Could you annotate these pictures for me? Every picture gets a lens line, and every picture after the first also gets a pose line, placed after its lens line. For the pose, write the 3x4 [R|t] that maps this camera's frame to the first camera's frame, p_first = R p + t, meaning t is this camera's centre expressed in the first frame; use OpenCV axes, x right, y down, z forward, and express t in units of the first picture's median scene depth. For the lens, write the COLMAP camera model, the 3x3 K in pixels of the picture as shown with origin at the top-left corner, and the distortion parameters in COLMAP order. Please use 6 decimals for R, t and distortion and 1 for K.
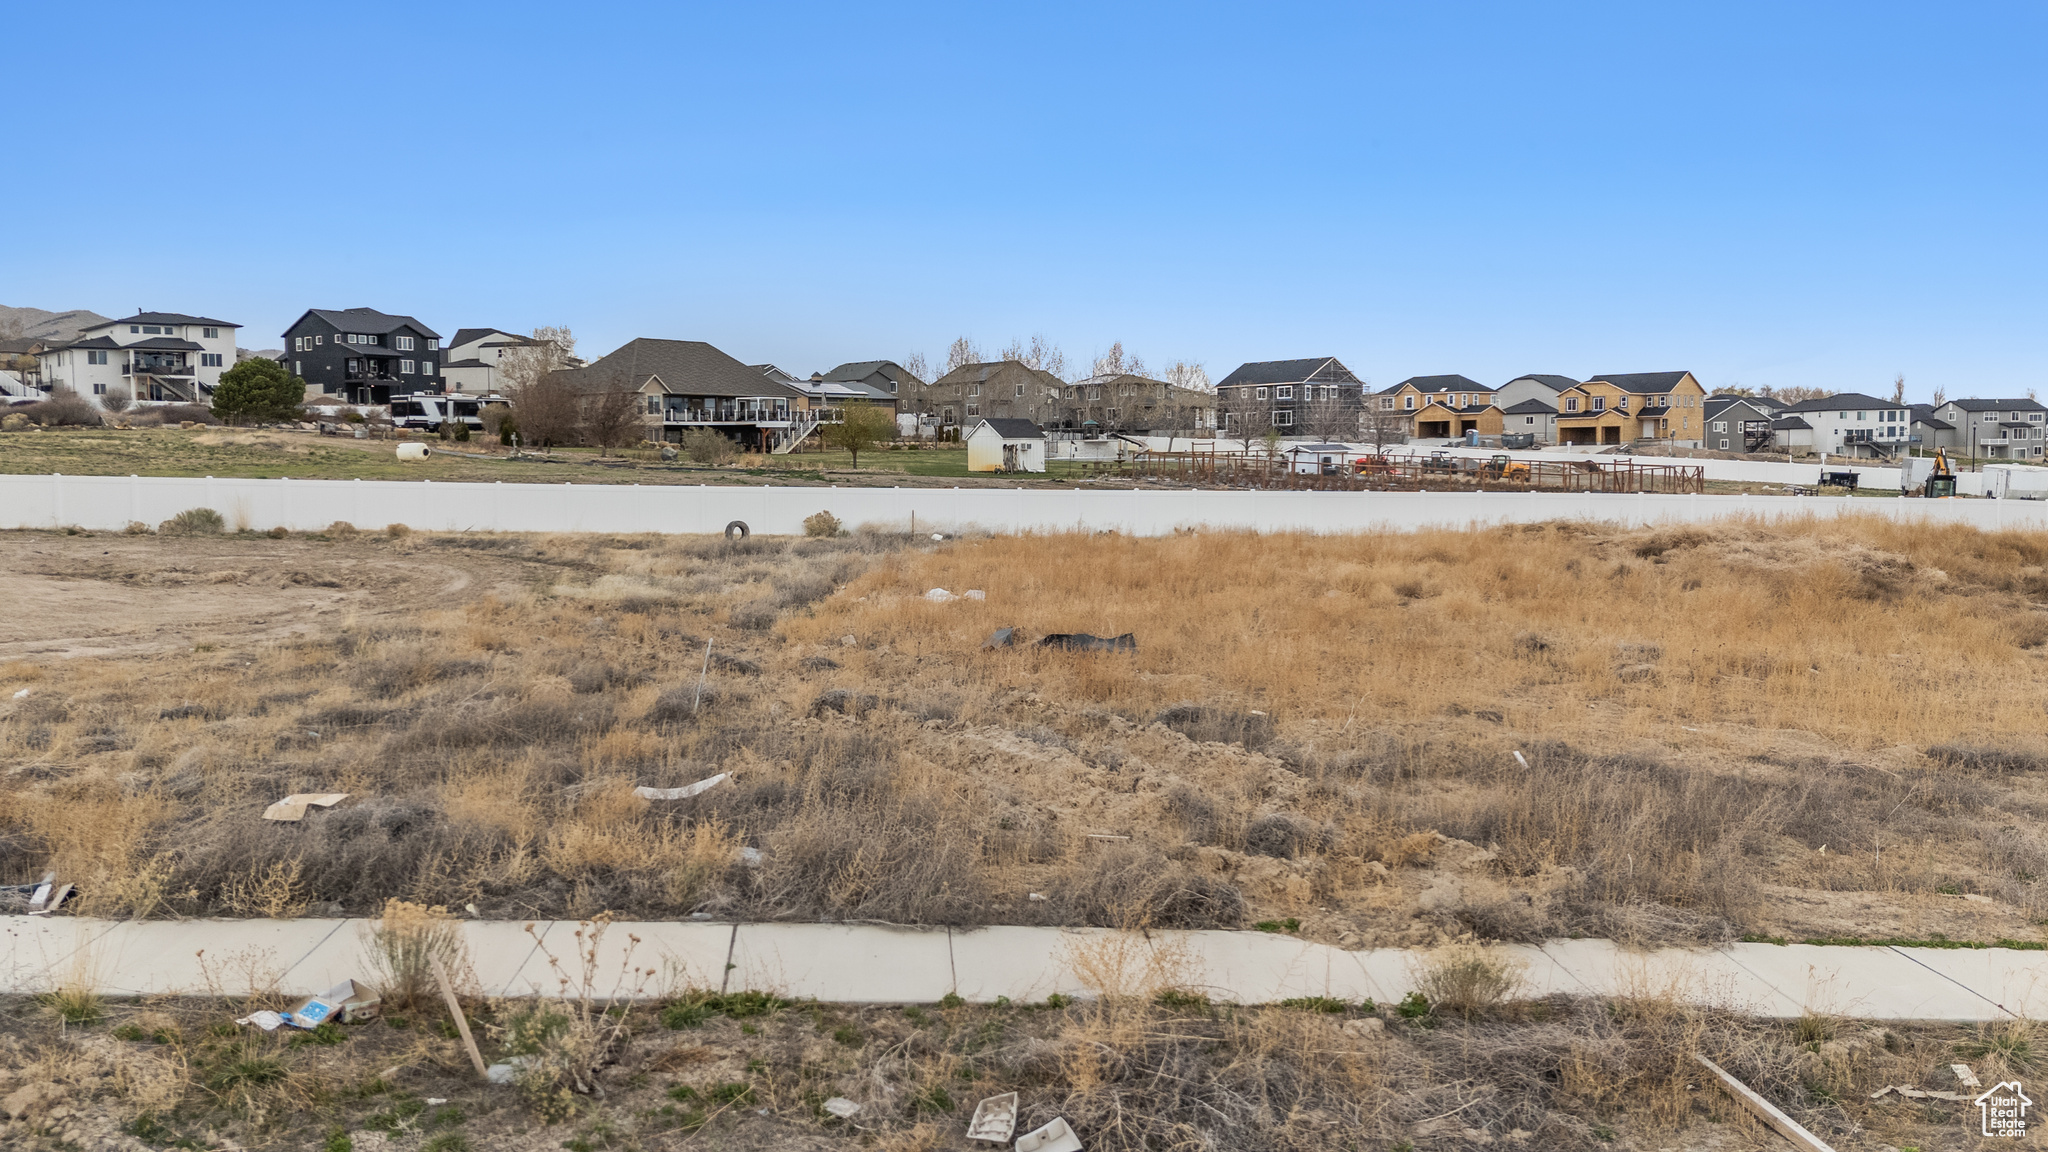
lens RADIAL K [[1512.4, 0, 1024.9], [0, 1512.4, 533.1], [0, 0, 1]] dist [0.077299, -0.074269]
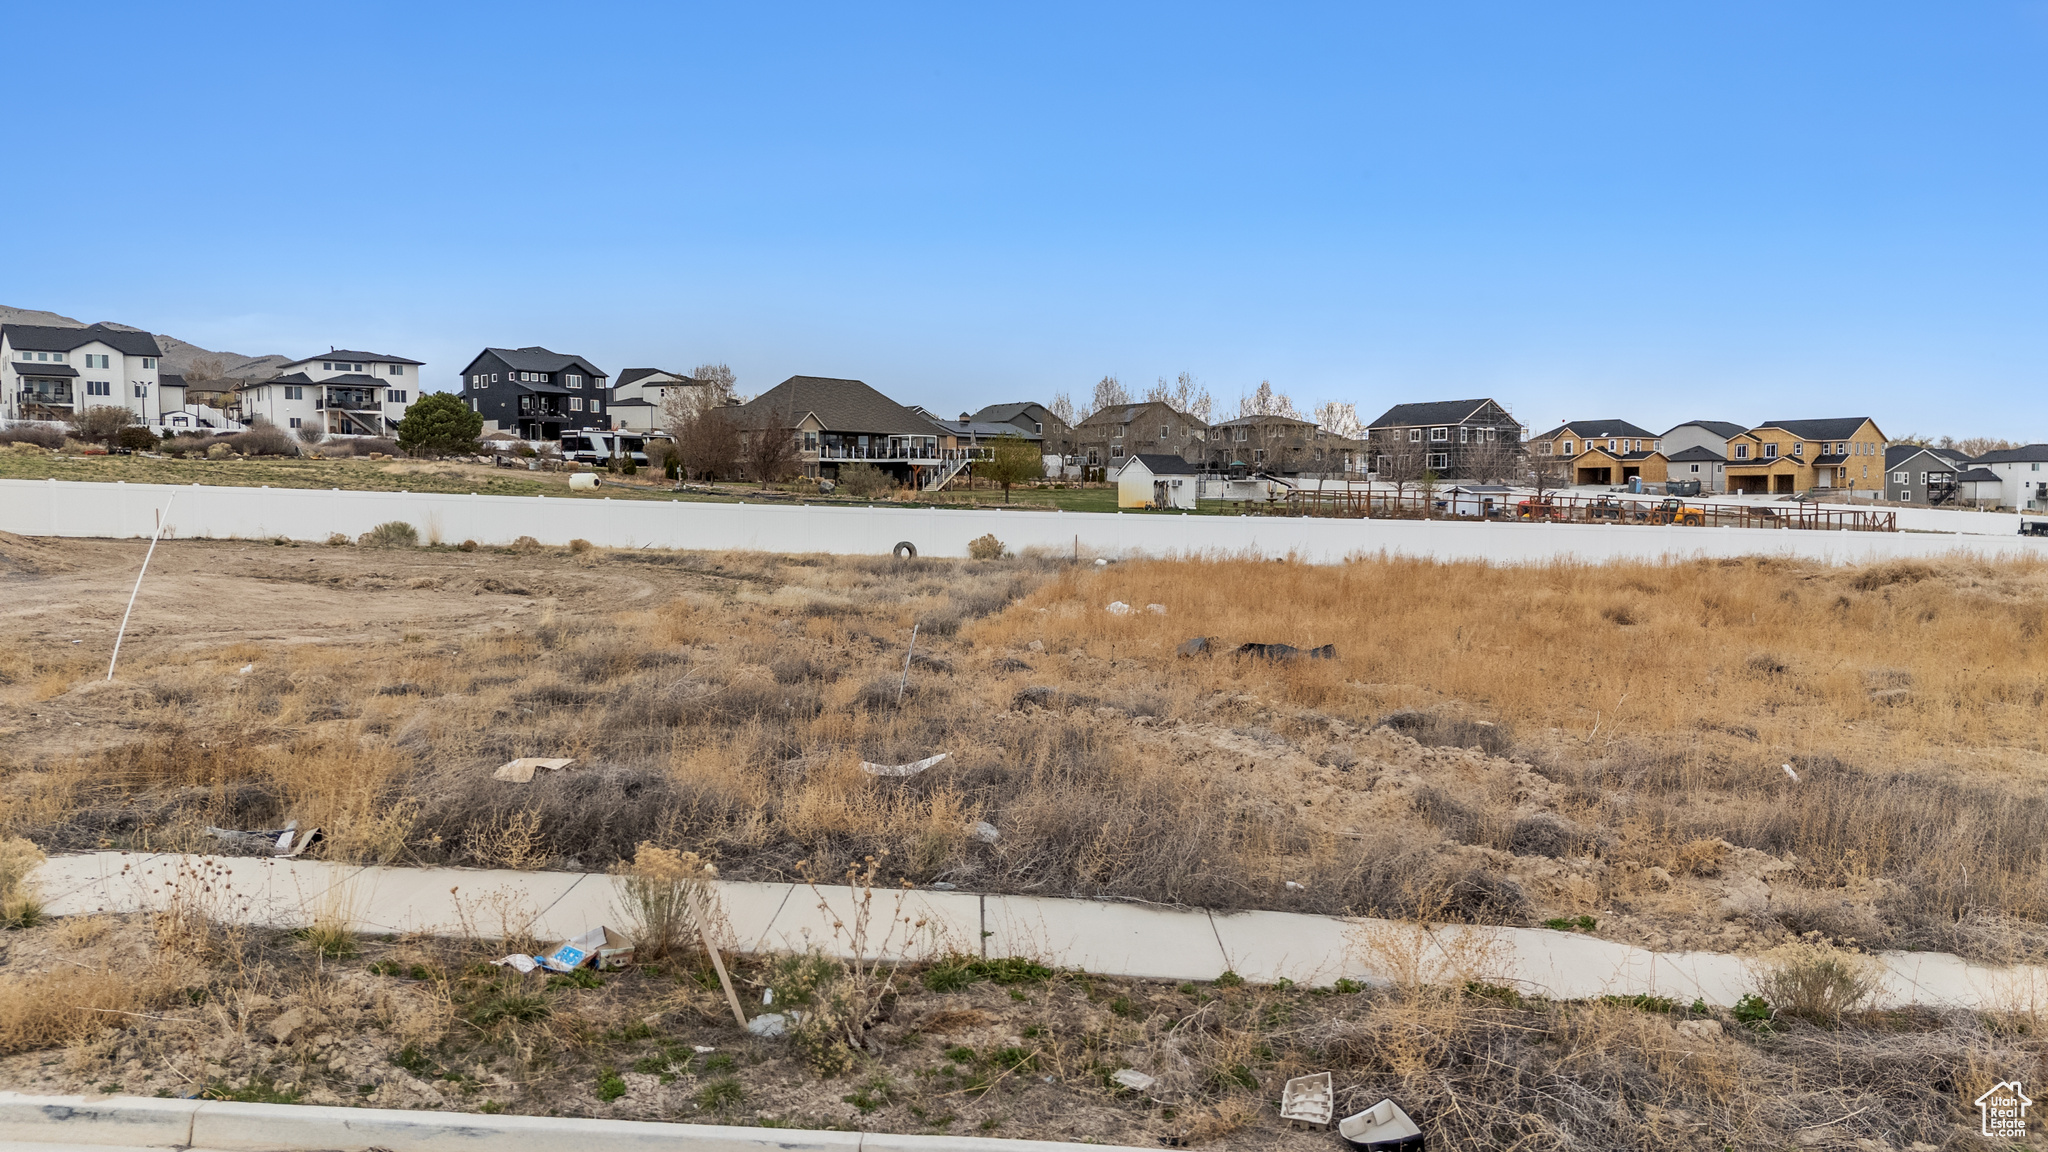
lens RADIAL K [[1500.8, 0, 1029.3], [0, 1500.8, 579.9], [0, 0, 1]] dist [0.068951, -0.065866]
pose [[0.996015, 0.017276, -0.087493, -0.007072], [-0.017236, 0.999851, 0.001212, 0.005101], [0.087500, 0.000301, 0.996164, 0.006288]]
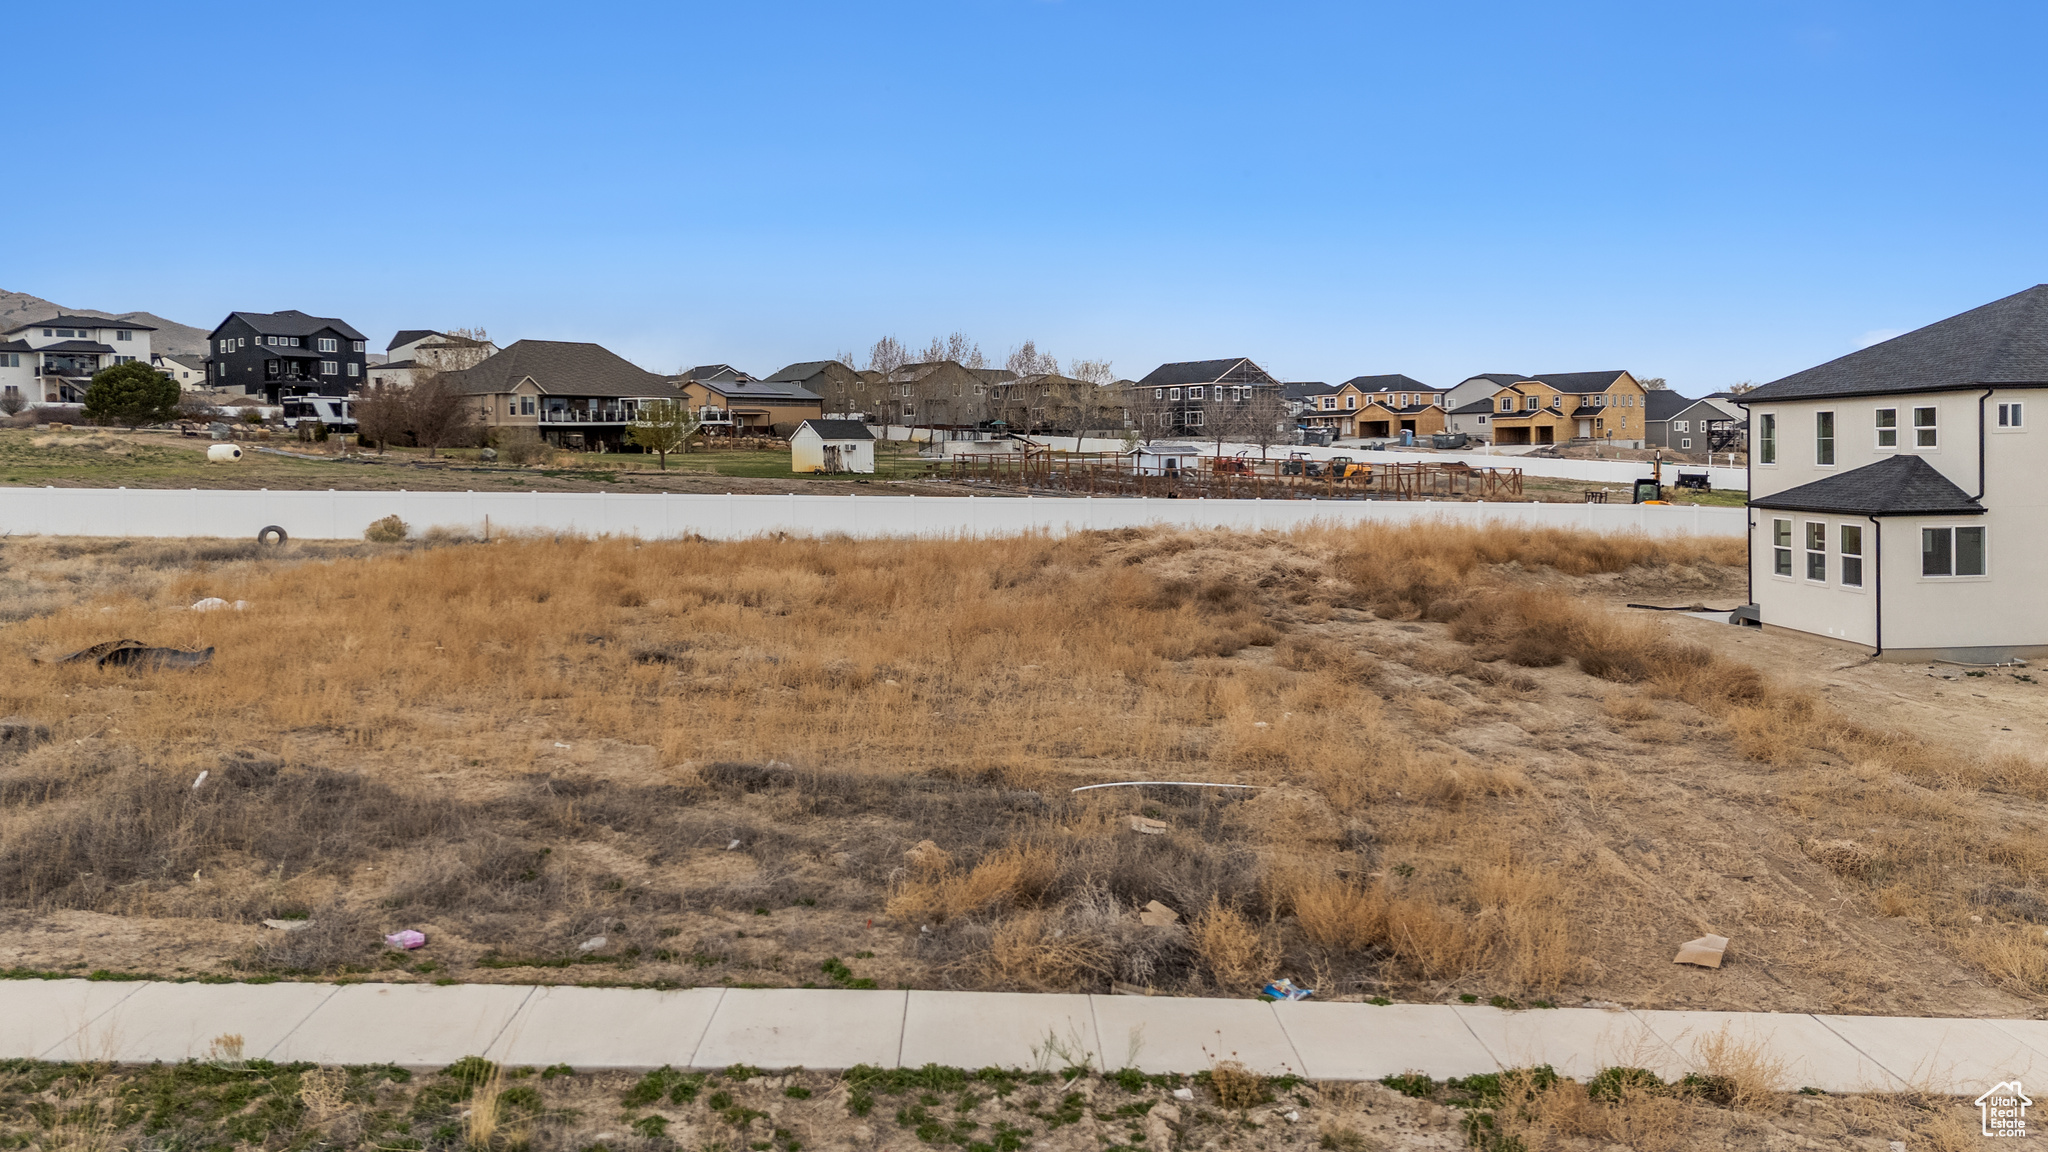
lens RADIAL K [[1523.0, 0, 1025.6], [0, 1523.0, 508.7], [0, 0, 1]] dist [0.084867, -0.089959]
pose [[0.999444, 0.000682, -0.033322, 0.116601], [-0.001201, 0.999878, -0.015555, -0.001477], [0.033307, 0.015586, 0.999324, 0.002306]]
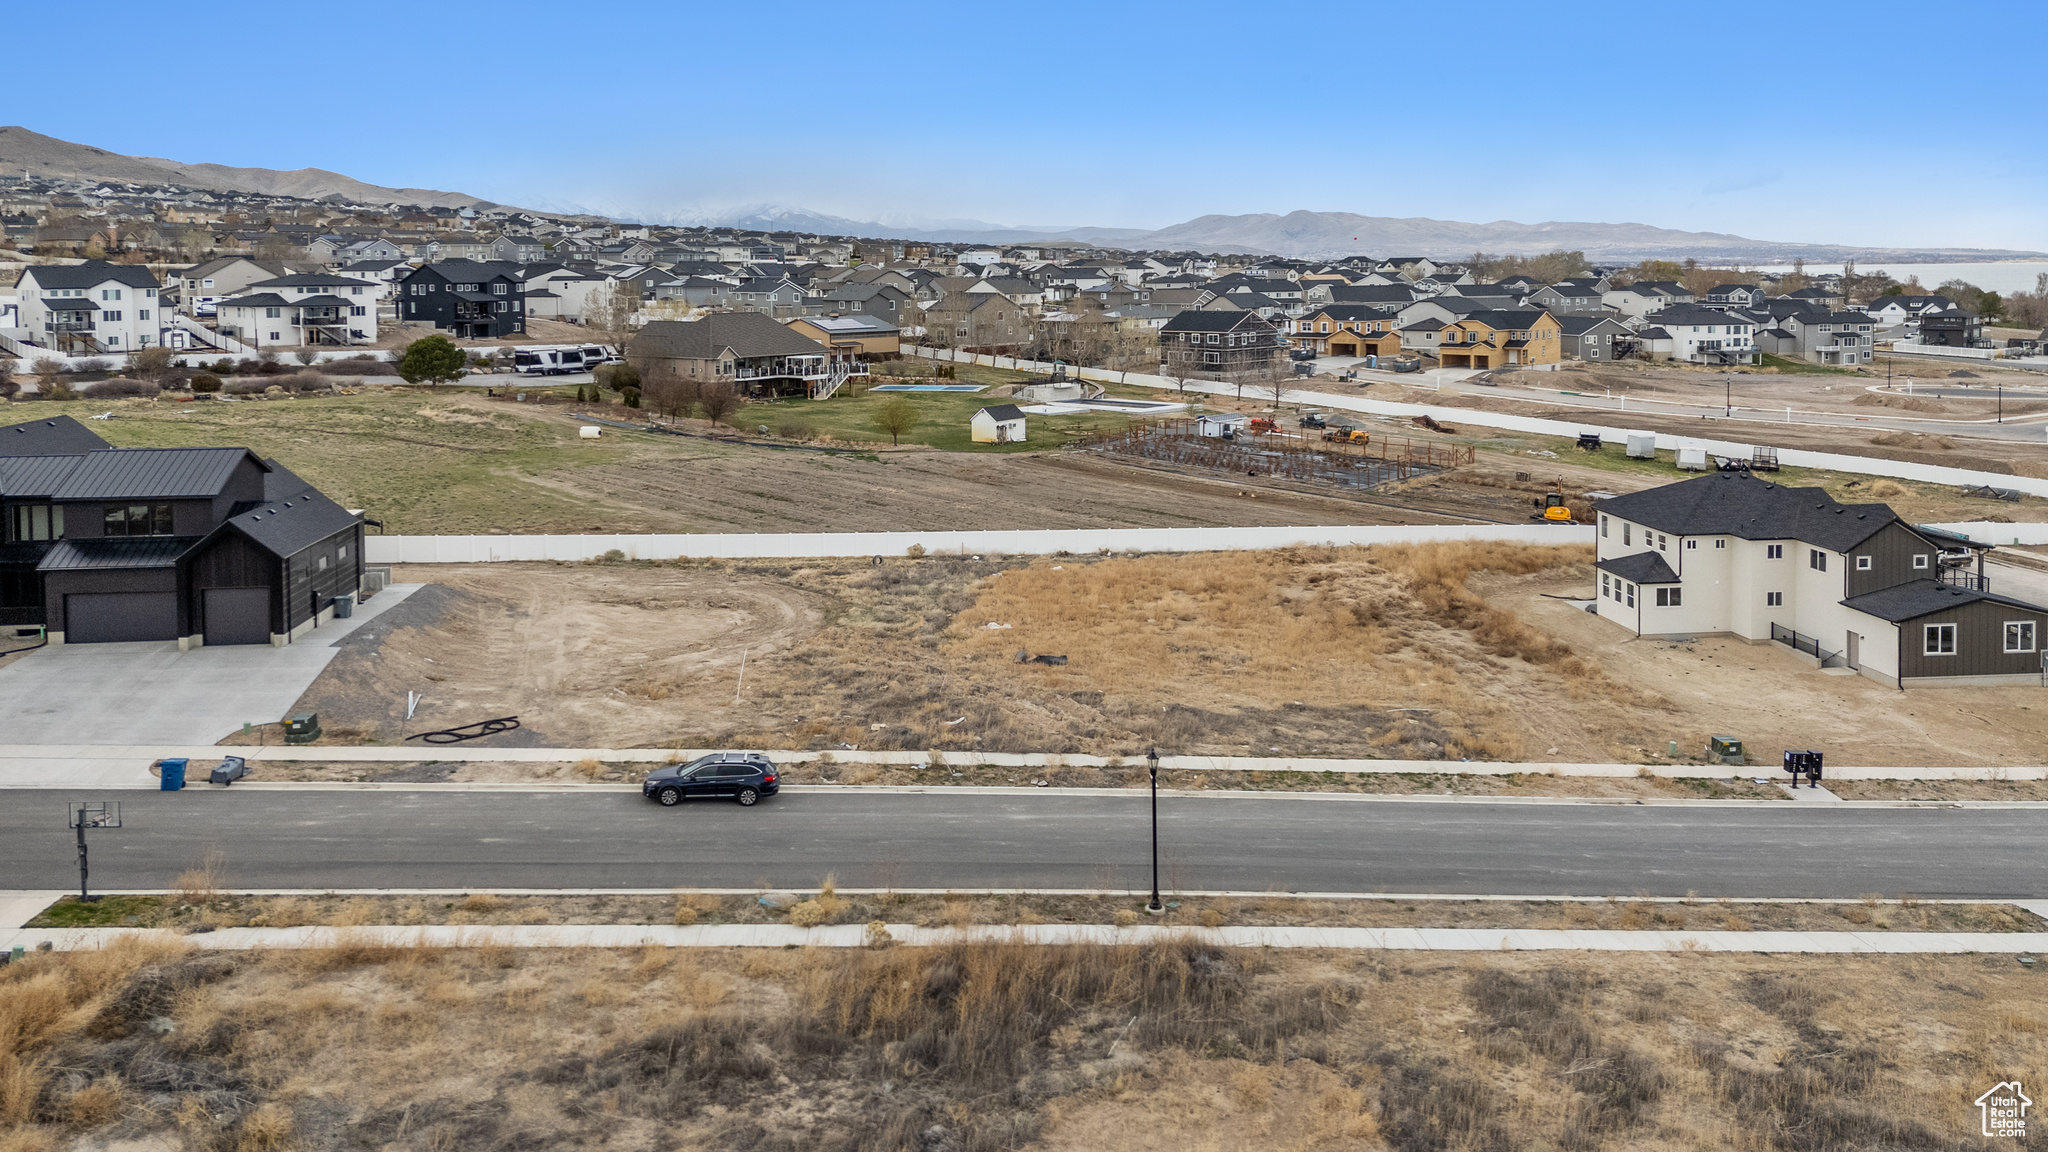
lens RADIAL K [[1561.6, 0, 1025.5], [0, 1561.6, 442.3], [0, 0, 1]] dist [0.098828, -0.124361]
pose [[0.999775, 0.004058, 0.020830, -0.013354], [-0.005186, 0.998506, 0.054402, -0.093632], [-0.020578, -0.054498, 0.998302, -0.367226]]
